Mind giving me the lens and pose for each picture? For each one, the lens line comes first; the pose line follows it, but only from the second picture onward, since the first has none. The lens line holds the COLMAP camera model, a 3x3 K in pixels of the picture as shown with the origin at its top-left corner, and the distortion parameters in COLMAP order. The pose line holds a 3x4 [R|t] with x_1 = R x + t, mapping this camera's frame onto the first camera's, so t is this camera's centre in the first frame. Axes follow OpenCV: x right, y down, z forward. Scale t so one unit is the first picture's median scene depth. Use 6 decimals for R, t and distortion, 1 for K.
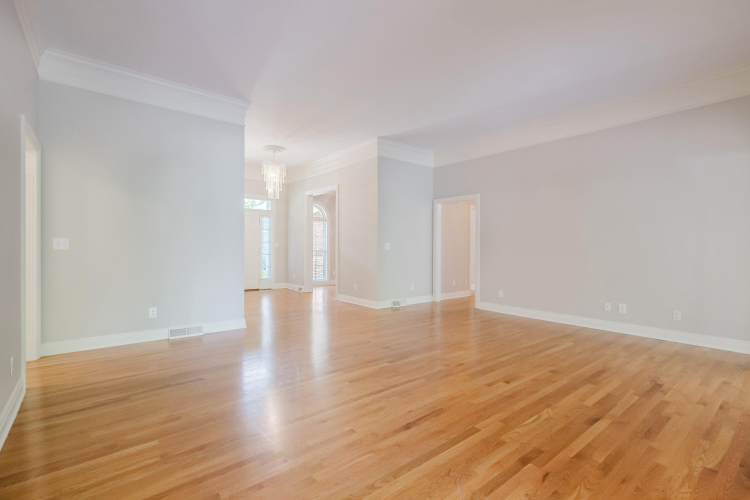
lens RADIAL K [[346.1, 0, 372.4], [0, 346.1, 248.7], [0, 0, 1]] dist [0.015165, -0.002808]
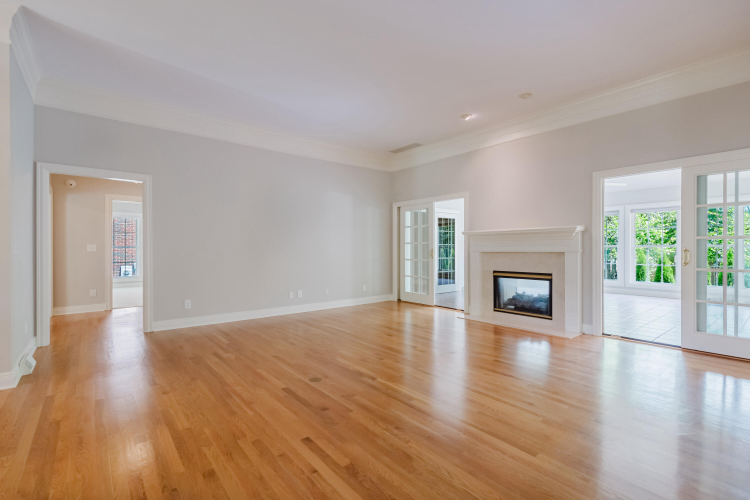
lens RADIAL K [[346.1, 0, 376.8], [0, 346.1, 245.9], [0, 0, 1]] dist [0.015165, -0.002808]
pose [[-0.013297, 0.004441, 0.999902, -0.594246], [0.004515, 0.999980, -0.004382, -0.004487], [-0.999901, 0.004456, -0.013317, 0.717032]]
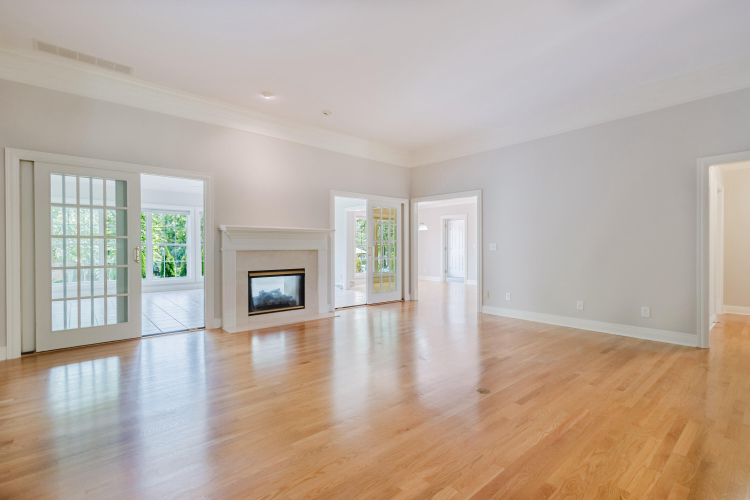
lens RADIAL K [[346.1, 0, 376.0], [0, 346.1, 247.0], [0, 0, 1]] dist [0.015165, -0.002808]
pose [[-0.999255, -0.003005, -0.038468, 0.234820], [-0.003186, 0.999984, 0.004656, -0.004114], [0.038453, 0.004775, -0.999249, 1.382978]]
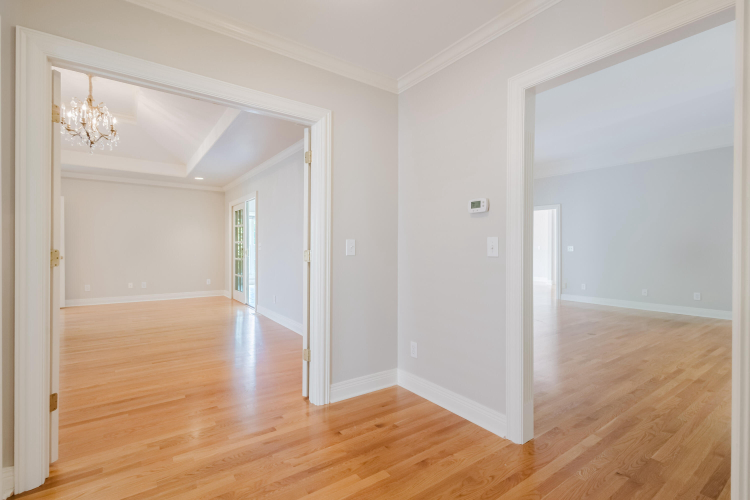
lens RADIAL K [[346.1, 0, 376.1], [0, 346.1, 250.0], [0, 0, 1]] dist [0.015165, -0.002808]
pose [[-0.998671, -0.007664, 0.050964, 0.587885], [-0.007094, 0.999910, 0.011360, -0.005942], [-0.051046, 0.010983, -0.998636, 1.815683]]
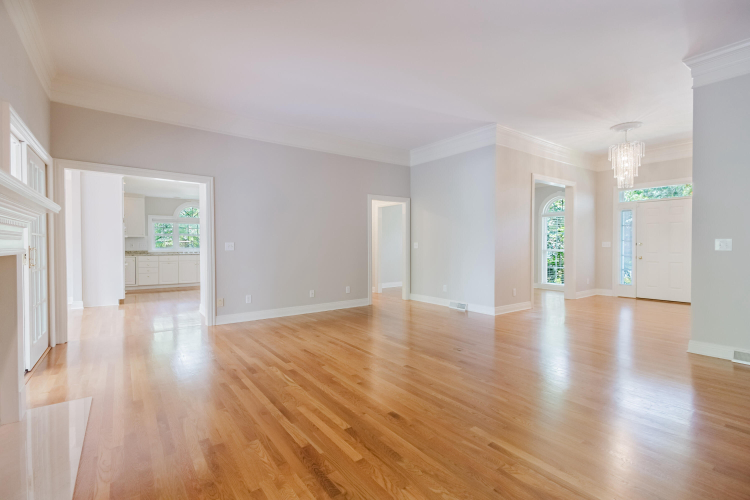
lens RADIAL K [[346.1, 0, 375.9], [0, 346.1, 246.8], [0, 0, 1]] dist [0.015165, -0.002808]
pose [[-0.046489, -0.002445, -0.998916, 0.838544], [-0.005412, 0.999983, -0.002195, 0.001025], [0.998904, 0.005304, -0.046502, 0.668517]]
